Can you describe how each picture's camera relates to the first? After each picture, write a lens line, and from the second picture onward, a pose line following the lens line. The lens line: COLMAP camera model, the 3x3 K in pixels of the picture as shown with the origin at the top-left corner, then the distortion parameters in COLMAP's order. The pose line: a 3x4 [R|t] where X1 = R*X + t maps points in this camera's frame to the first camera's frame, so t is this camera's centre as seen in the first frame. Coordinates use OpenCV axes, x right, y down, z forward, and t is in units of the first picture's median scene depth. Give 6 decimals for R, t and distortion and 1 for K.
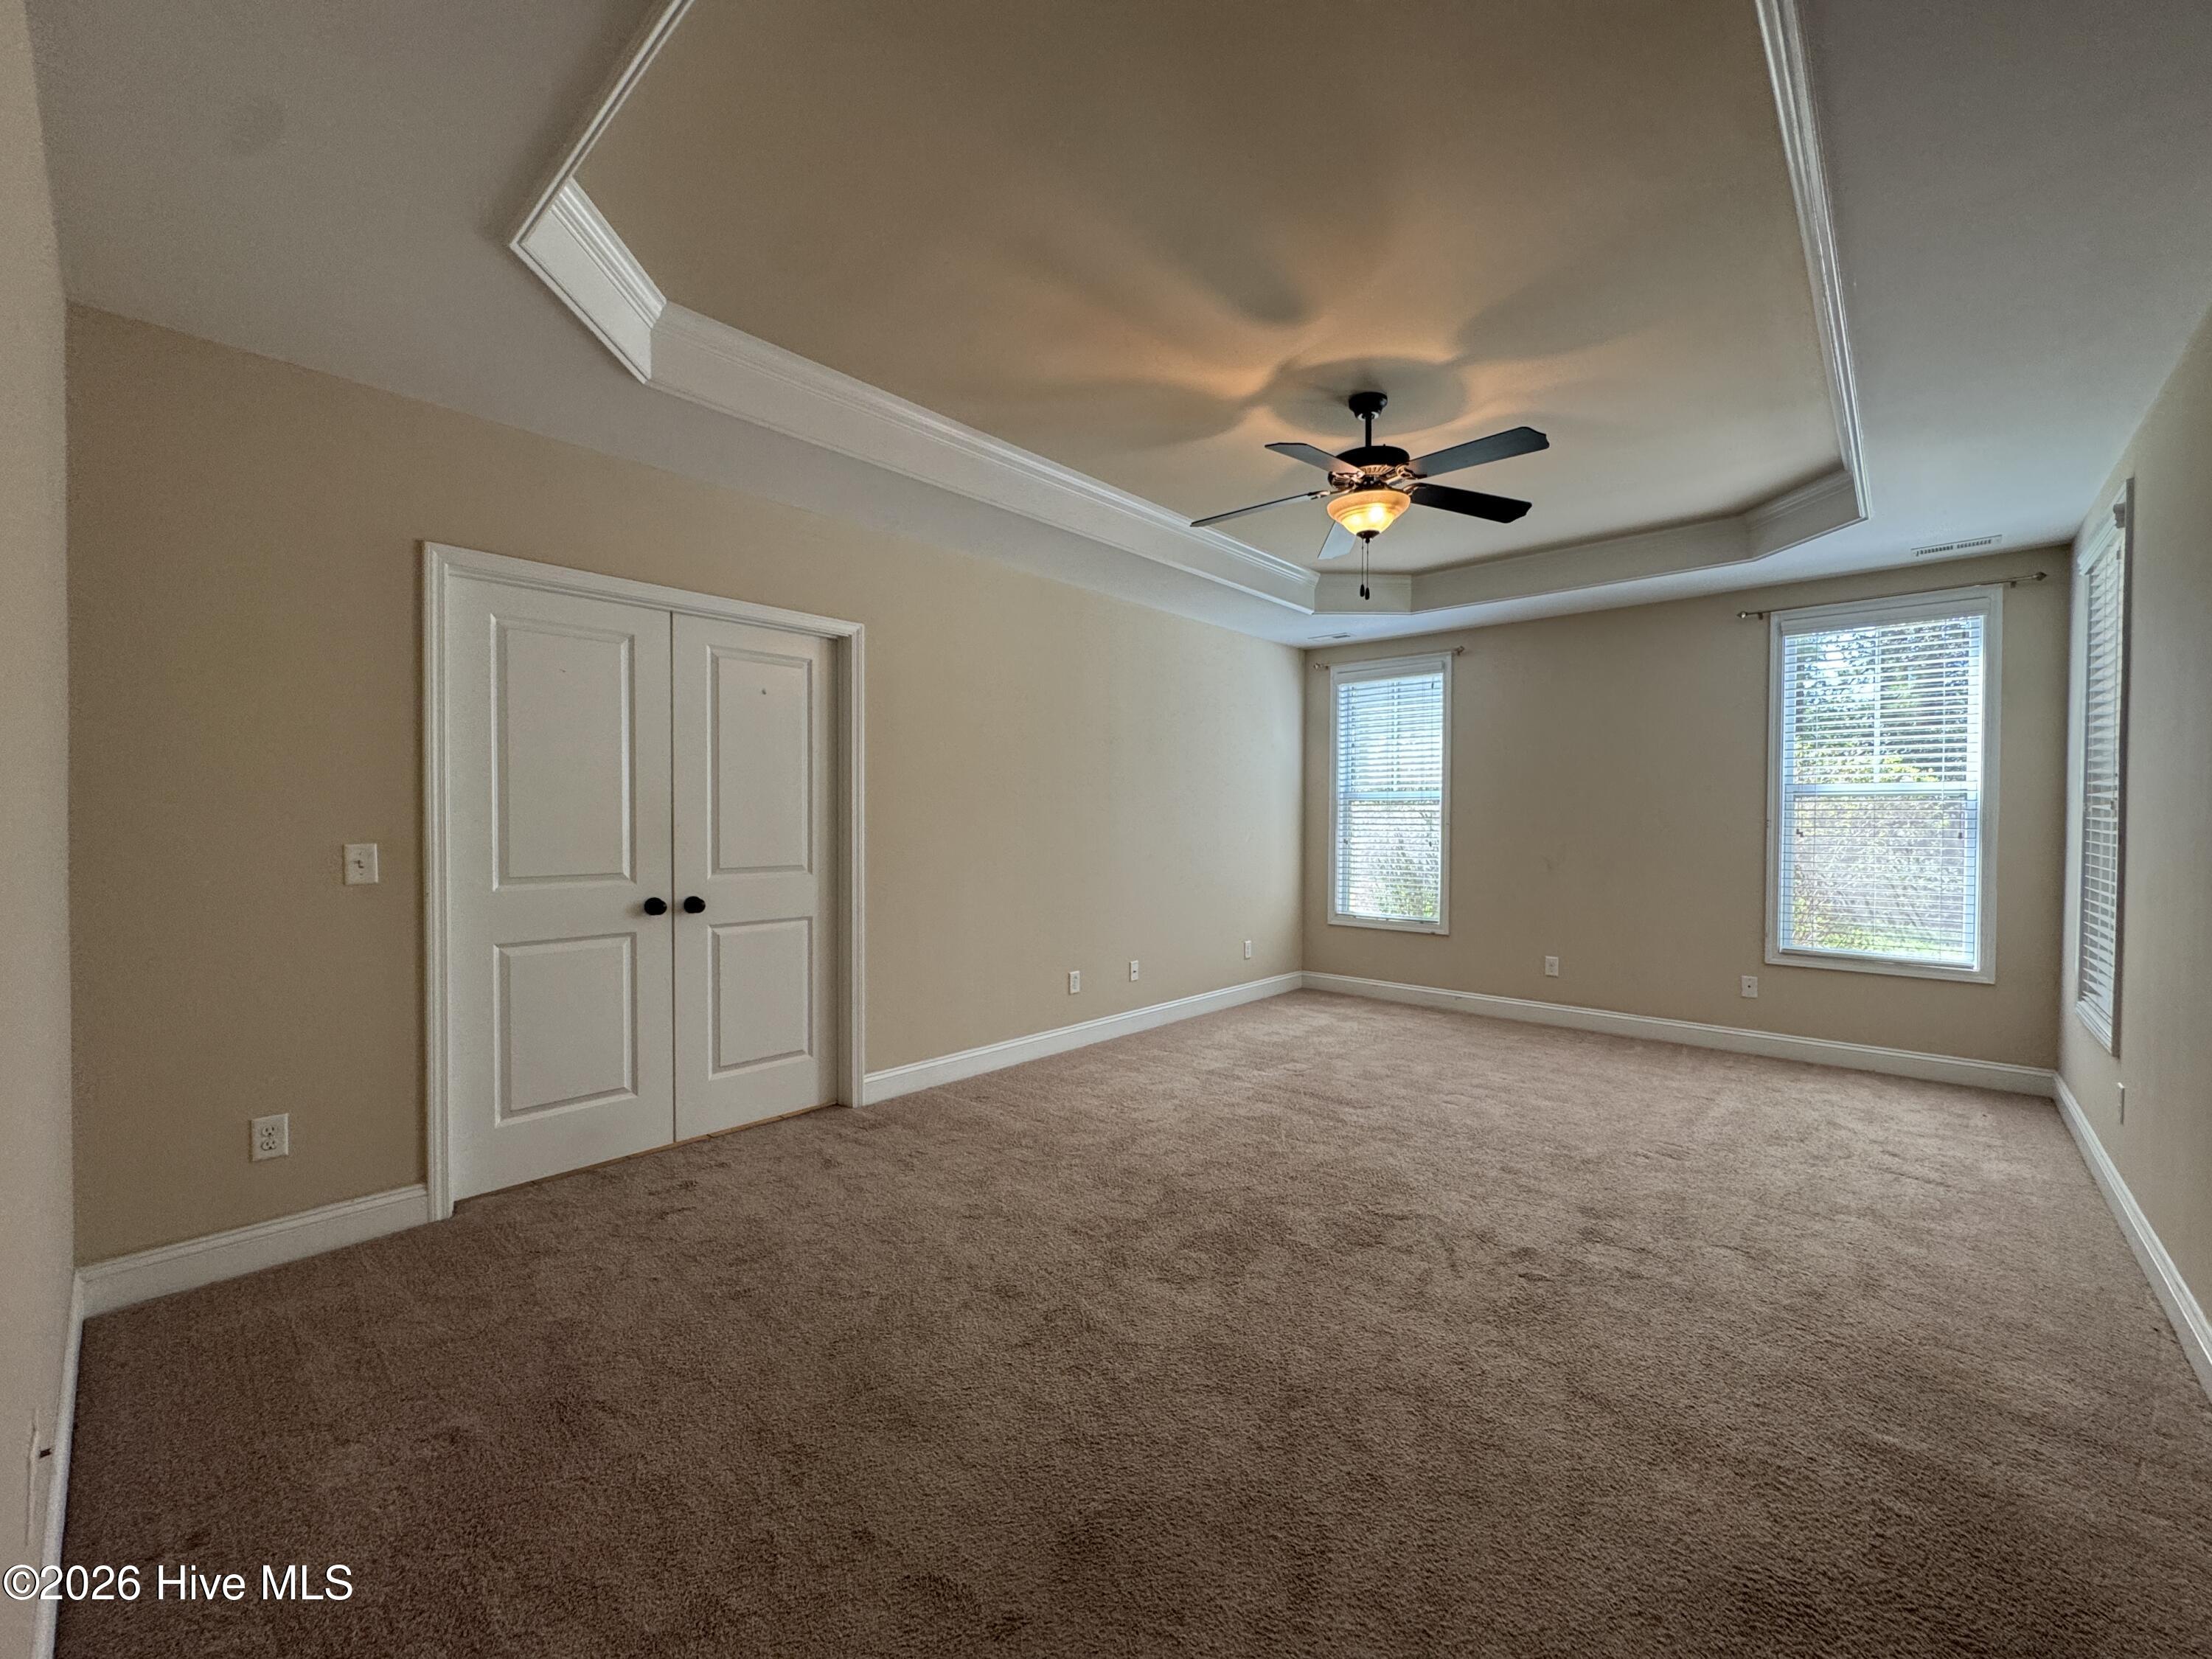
lens RADIAL K [[885.3, 0, 1106.0], [0, 885.3, 829.5], [0, 0, 1]] dist [0.000432, 0.000038]
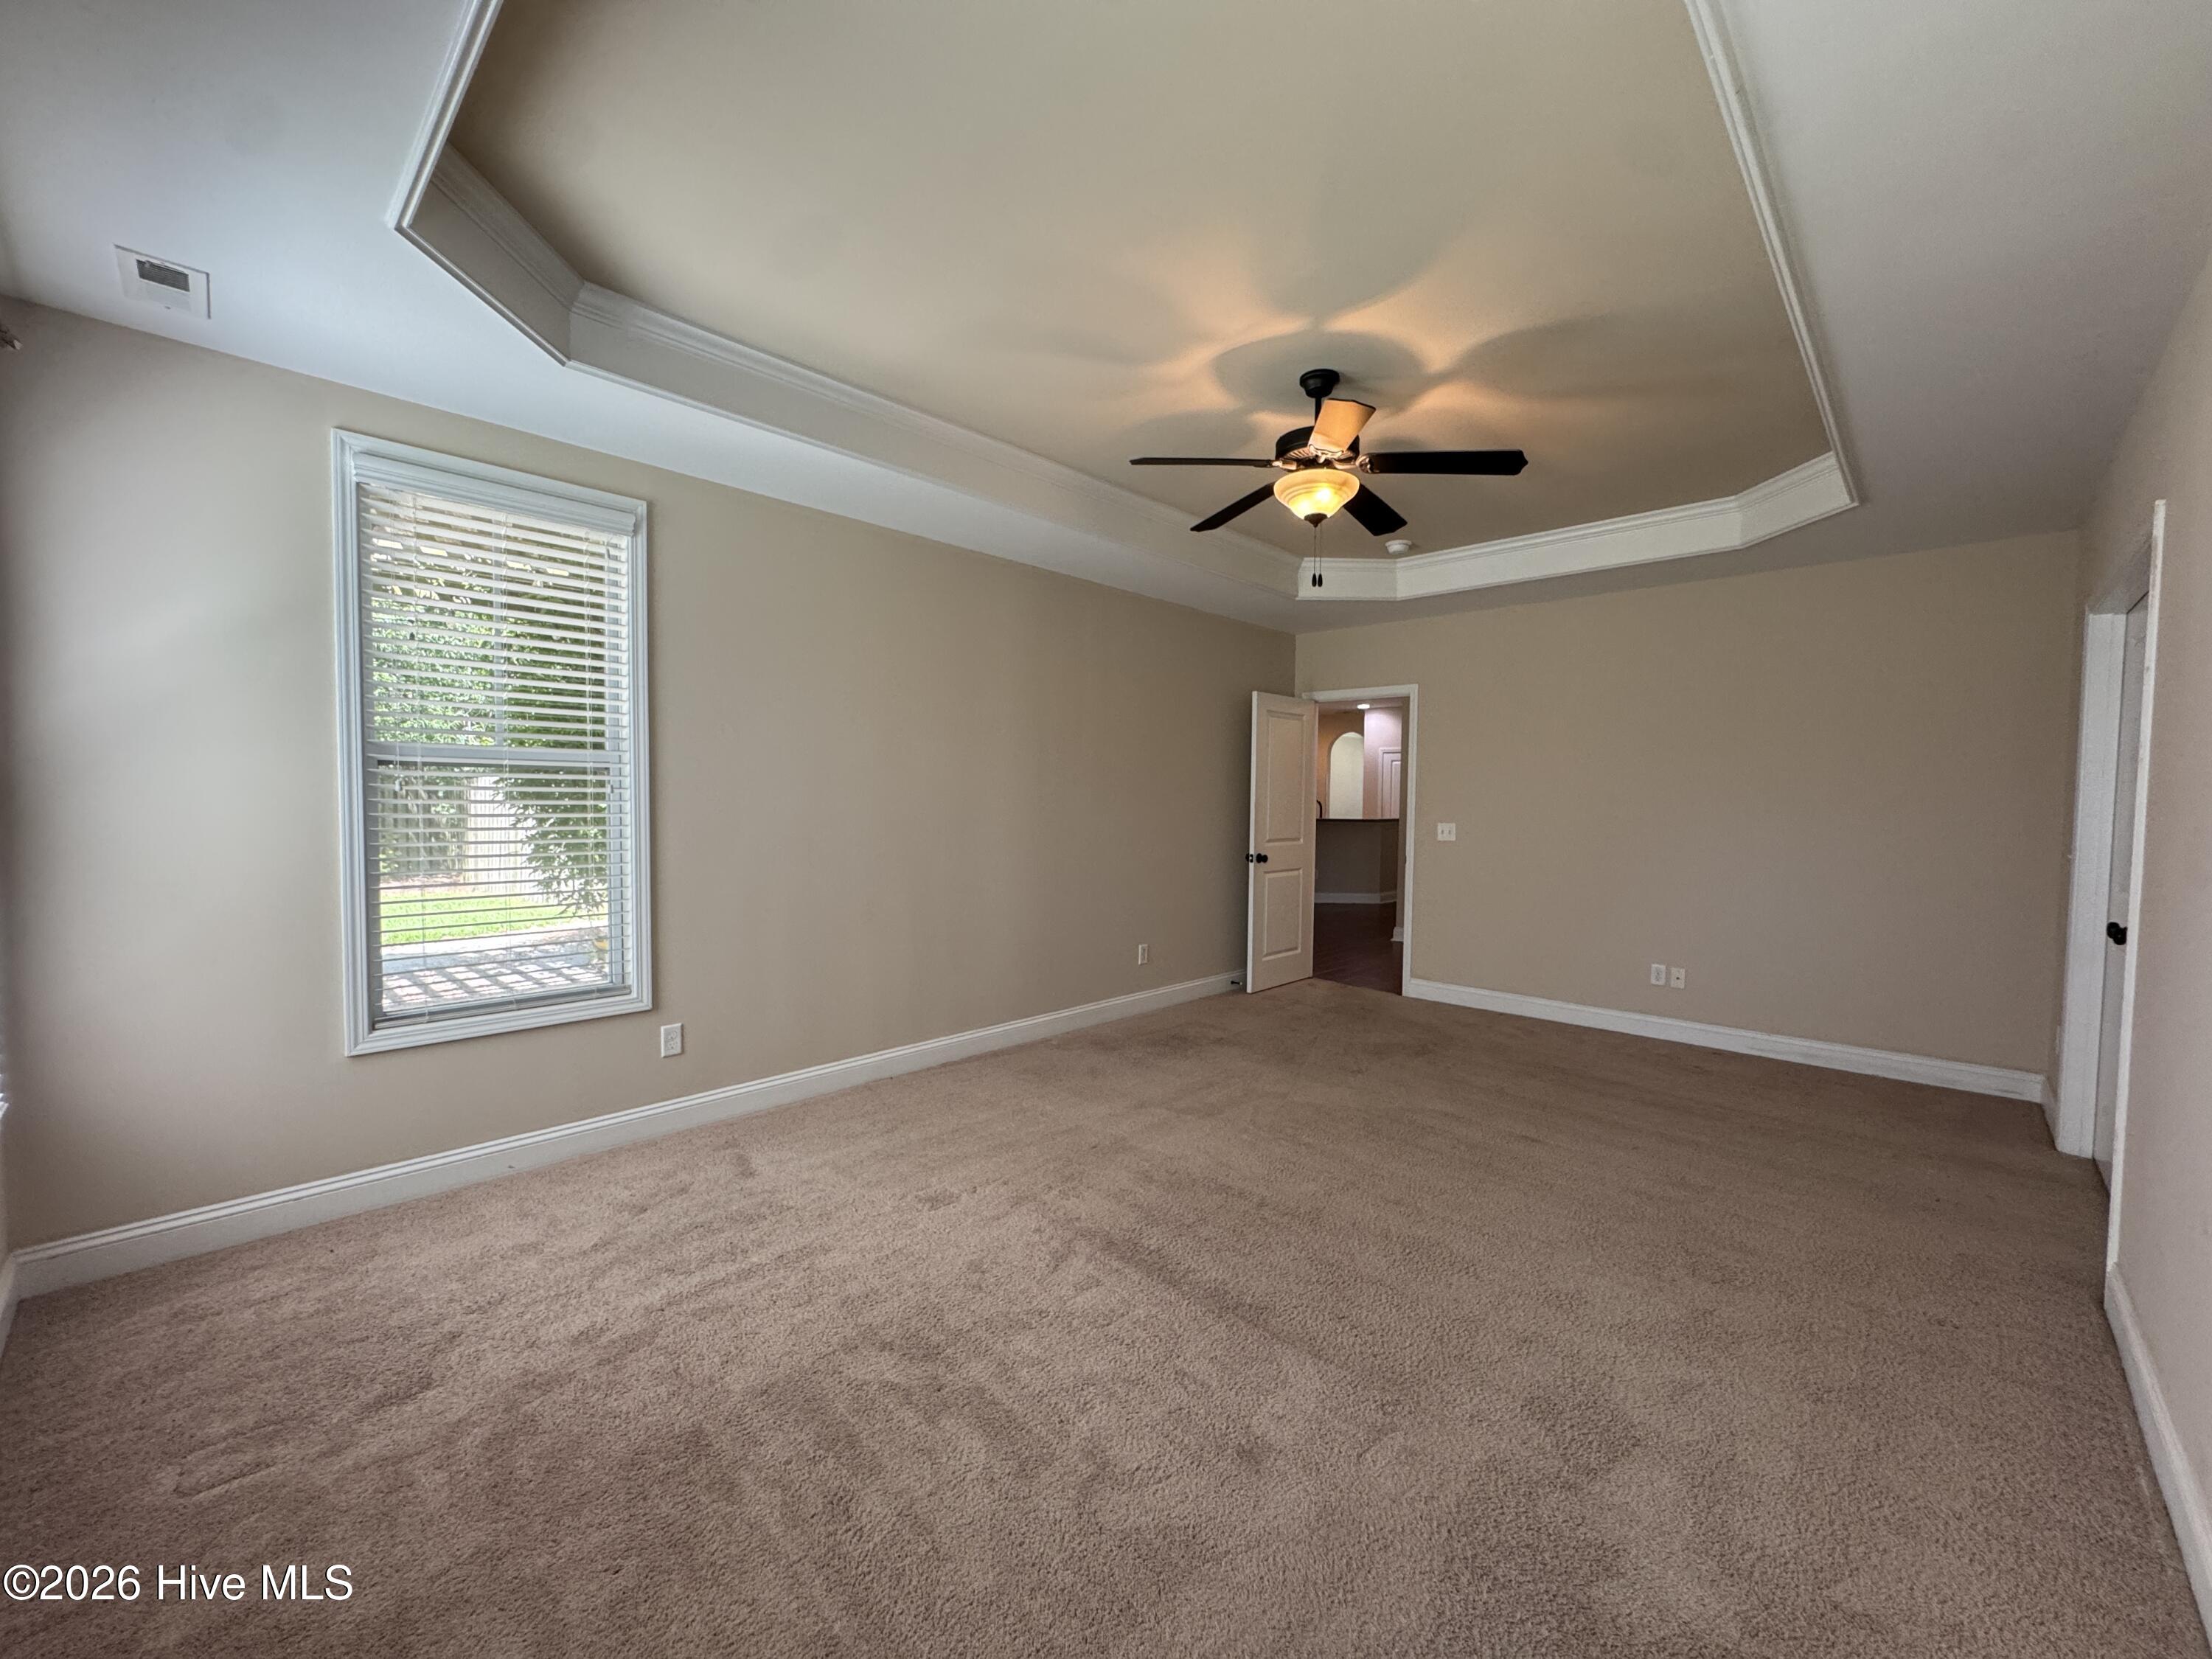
lens RADIAL K [[885.3, 0, 1106.0], [0, 885.3, 829.5], [0, 0, 1]] dist [0.000432, 0.000038]
pose [[-0.999690, -0.006347, 0.024062, 0.466133], [-0.005246, 0.998947, 0.045581, -0.020249], [-0.024326, 0.045441, -0.998671, 1.832277]]
